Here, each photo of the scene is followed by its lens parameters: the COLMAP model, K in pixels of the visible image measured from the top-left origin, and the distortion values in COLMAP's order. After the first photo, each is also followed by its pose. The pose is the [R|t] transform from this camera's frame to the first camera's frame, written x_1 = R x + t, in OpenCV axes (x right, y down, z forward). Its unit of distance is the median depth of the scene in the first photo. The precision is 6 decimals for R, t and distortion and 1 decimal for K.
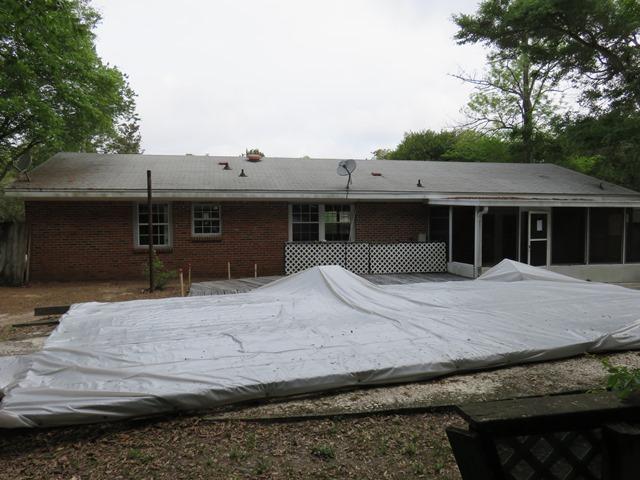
lens RADIAL K [[477.7, 0, 320.0], [0, 477.7, 240.0], [0, 0, 1]] dist [-0.004256, -0.003489]
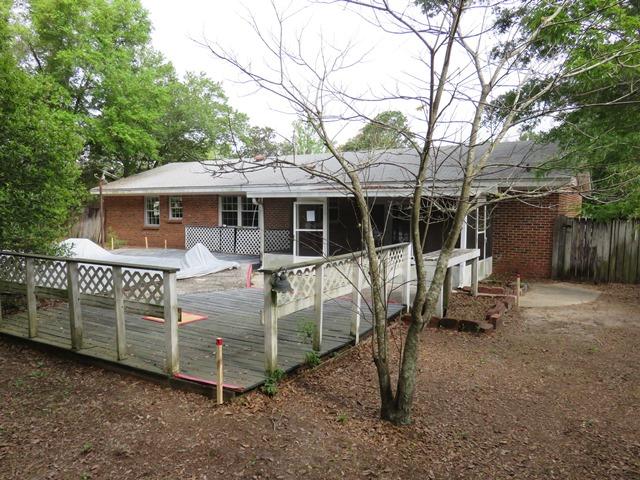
lens RADIAL K [[477.7, 0, 319.8], [0, 477.7, 241.2], [0, 0, 1]] dist [-0.004256, -0.003489]
pose [[0.717828, 0.055534, -0.694002, 1.161674], [-0.037656, 0.998451, 0.040947, -0.019287], [0.695202, -0.003260, 0.718807, 0.281669]]
